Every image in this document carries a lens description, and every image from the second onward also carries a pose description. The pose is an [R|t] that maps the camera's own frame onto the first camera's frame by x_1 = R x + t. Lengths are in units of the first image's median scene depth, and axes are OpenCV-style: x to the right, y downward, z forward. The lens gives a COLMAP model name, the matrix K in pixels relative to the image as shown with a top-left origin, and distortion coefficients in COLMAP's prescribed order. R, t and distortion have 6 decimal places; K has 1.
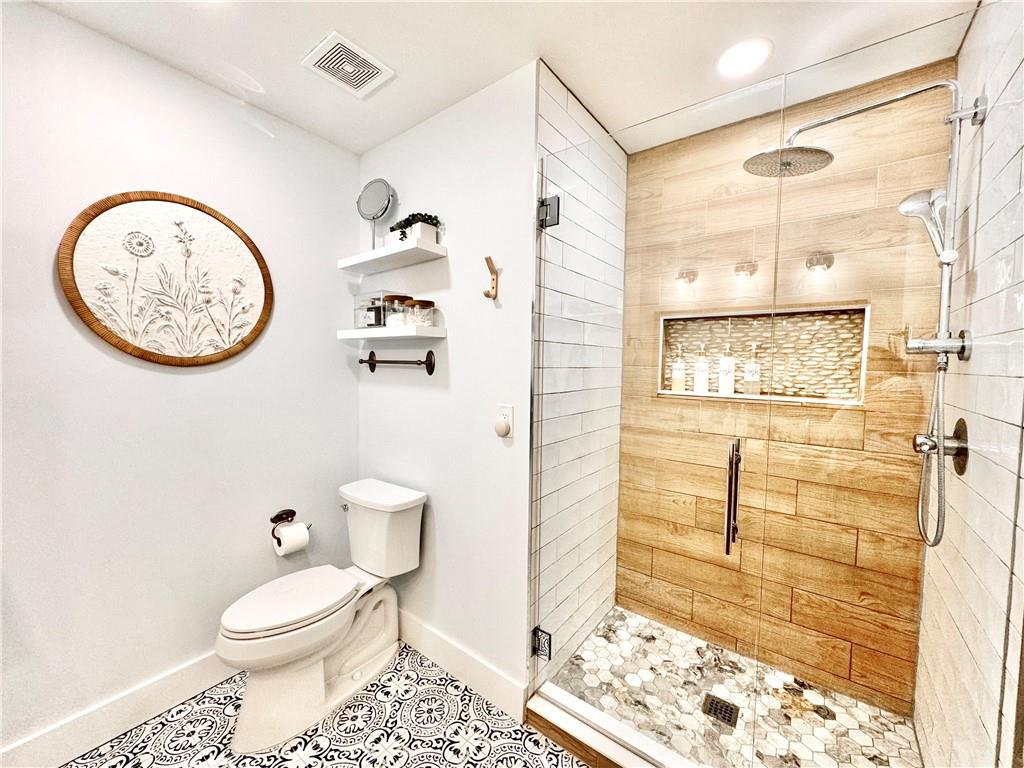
lens RADIAL K [[408.9, 0, 511.1], [0, 408.9, 383.5], [0, 0, 1]] dist [-0.000655, 0.000049]
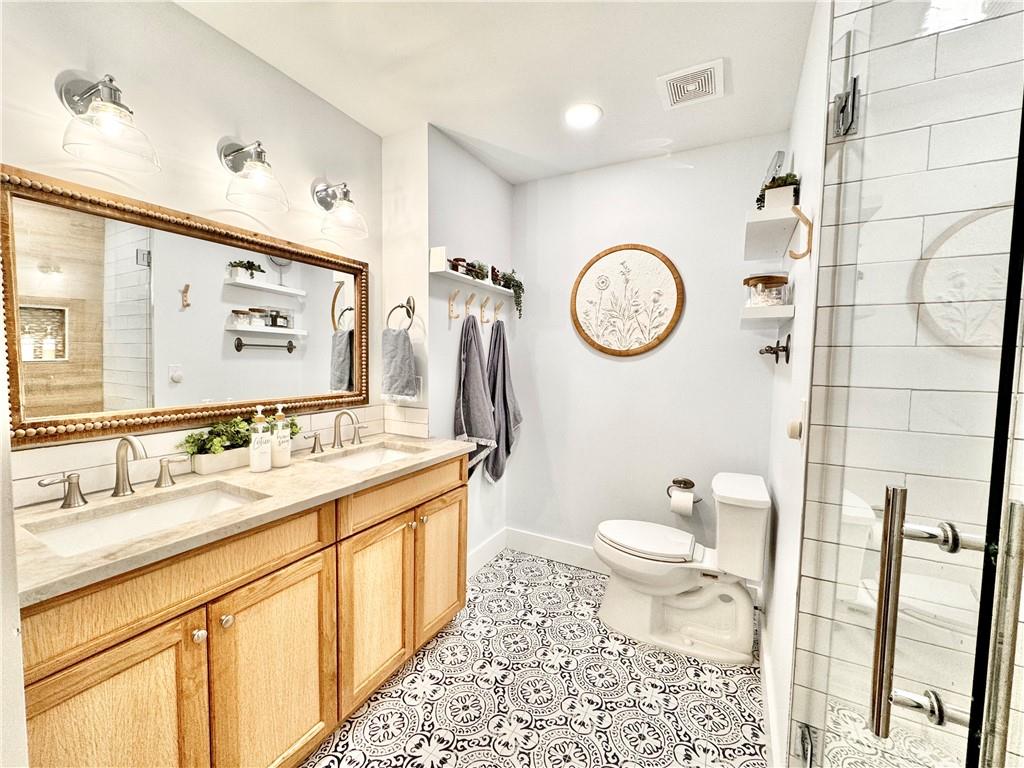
lens RADIAL K [[408.9, 0, 512.8], [0, 408.9, 384.6], [0, 0, 1]] dist [-0.000655, 0.000049]
pose [[0.153497, 0.045858, -0.987084, 0.631622], [-0.067355, 0.997085, 0.035848, 0.035232], [0.985851, 0.060983, 0.156138, 0.365834]]
